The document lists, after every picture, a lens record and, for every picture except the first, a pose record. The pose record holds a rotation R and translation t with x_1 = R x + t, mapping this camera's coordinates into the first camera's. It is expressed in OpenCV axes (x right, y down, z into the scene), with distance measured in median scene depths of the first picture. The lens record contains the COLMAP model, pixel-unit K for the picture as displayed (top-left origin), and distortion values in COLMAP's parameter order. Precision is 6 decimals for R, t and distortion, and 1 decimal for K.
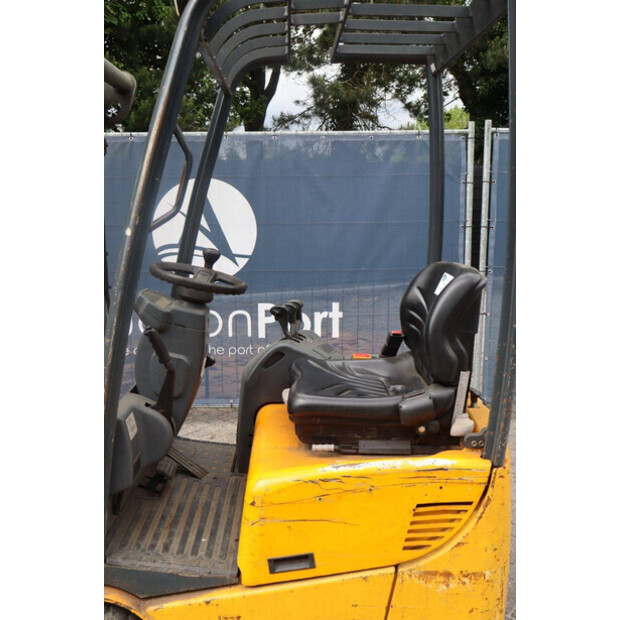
lens RADIAL K [[600.1, 0, 310.0], [0, 600.1, 310.0], [0, 0, 1]] dist [-0.060517, 0.004596]
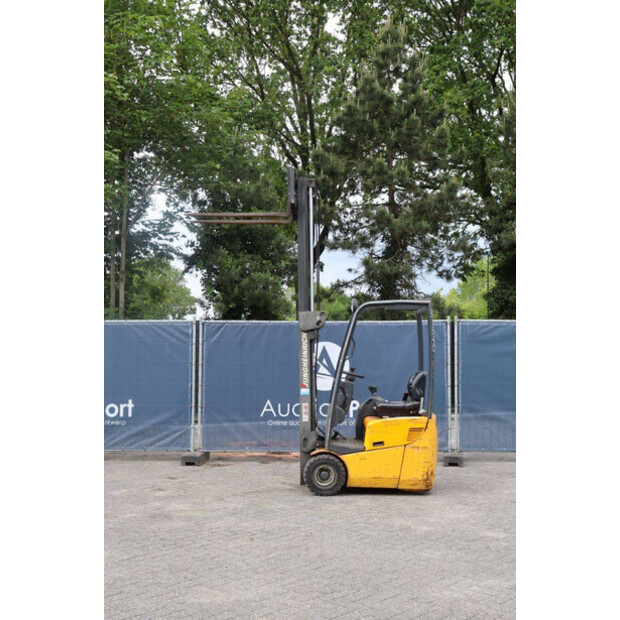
lens RADIAL K [[785.9, 0, 310.0], [0, 785.9, 310.0], [0, 0, 1]] dist [0.020737, 0.112598]
pose [[0.999076, 0.001953, -0.042933, -0.111813], [-0.011592, 0.974185, -0.225452, 0.316590], [0.041385, 0.225741, 0.973308, -1.839841]]
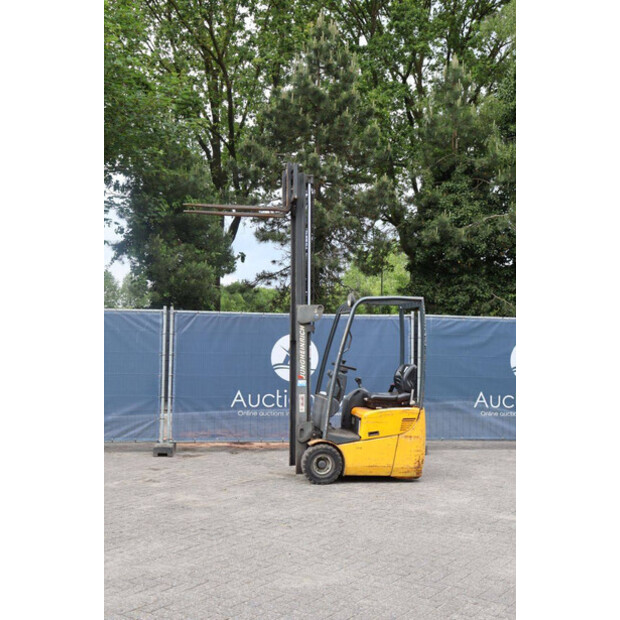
lens RADIAL K [[785.9, 0, 310.0], [0, 785.9, 310.0], [0, 0, 1]] dist [0.020737, 0.112598]
pose [[0.991666, 0.023493, 0.126673, -0.501820], [0.004069, 0.977032, -0.213053, 0.318511], [-0.128769, 0.211793, 0.968794, -1.877488]]
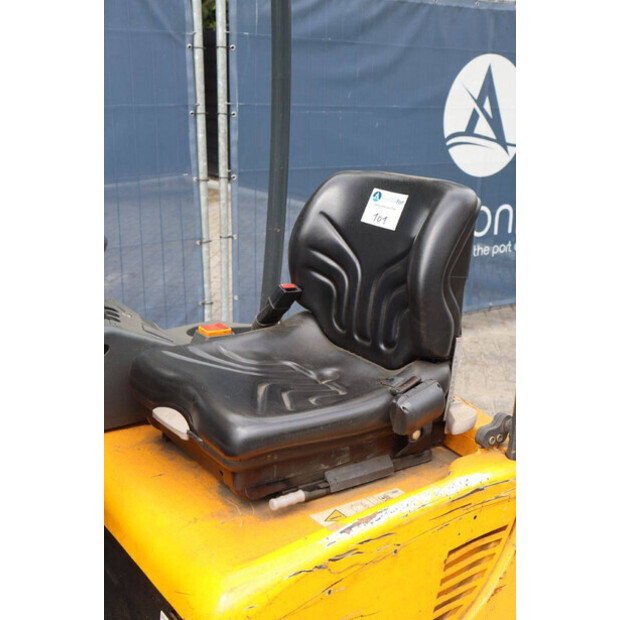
lens RADIAL K [[785.9, 0, 310.0], [0, 785.9, 310.0], [0, 0, 1]] dist [0.020737, 0.112598]
pose [[0.842477, -0.131510, 0.522434, -0.141683], [0.074397, 0.988857, 0.128949, -0.022402], [-0.533571, -0.069769, 0.842873, 0.144297]]
